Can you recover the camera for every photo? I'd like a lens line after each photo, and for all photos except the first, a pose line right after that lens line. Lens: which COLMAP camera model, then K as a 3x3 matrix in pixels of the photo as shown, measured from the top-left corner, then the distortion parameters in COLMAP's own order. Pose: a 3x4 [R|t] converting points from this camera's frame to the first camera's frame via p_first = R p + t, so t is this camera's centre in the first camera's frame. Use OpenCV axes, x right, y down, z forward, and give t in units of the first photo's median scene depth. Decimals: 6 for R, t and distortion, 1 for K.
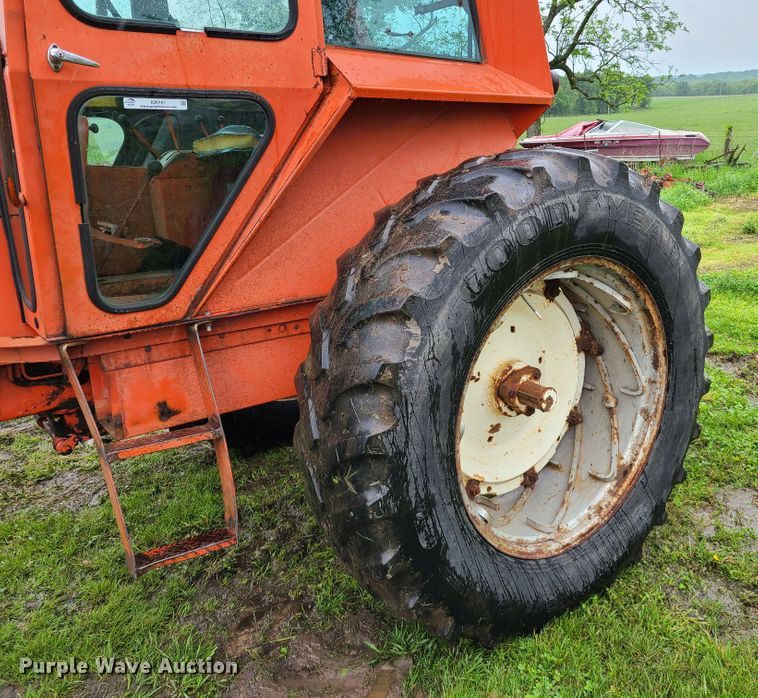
lens RADIAL K [[669.9, 0, 438.6], [0, 669.9, 339.4], [0, 0, 1]] dist [0.008041, -0.001137]
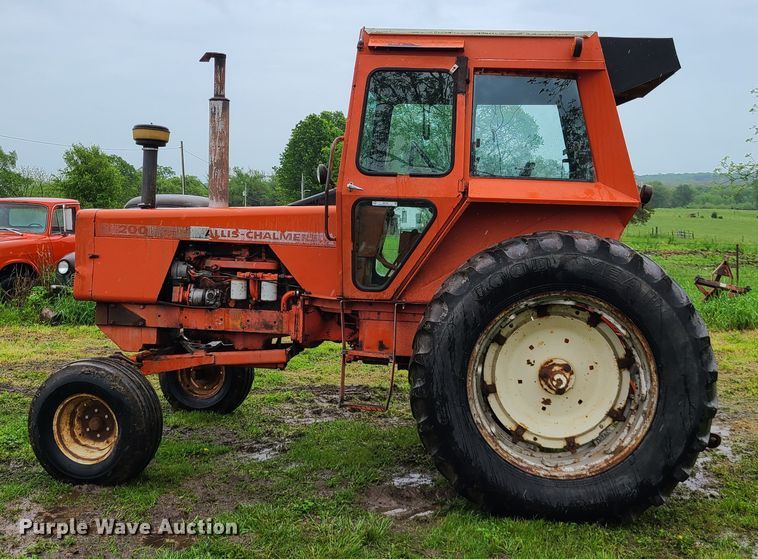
lens RADIAL K [[835.3, 0, 408.8], [0, 835.3, 267.0], [0, 0, 1]] dist [0.015649, 0.011472]
pose [[0.708909, 0.074306, -0.701375, 1.431321], [-0.233945, 0.962909, -0.134444, 0.201067], [0.665370, 0.259392, 0.699999, -0.791507]]
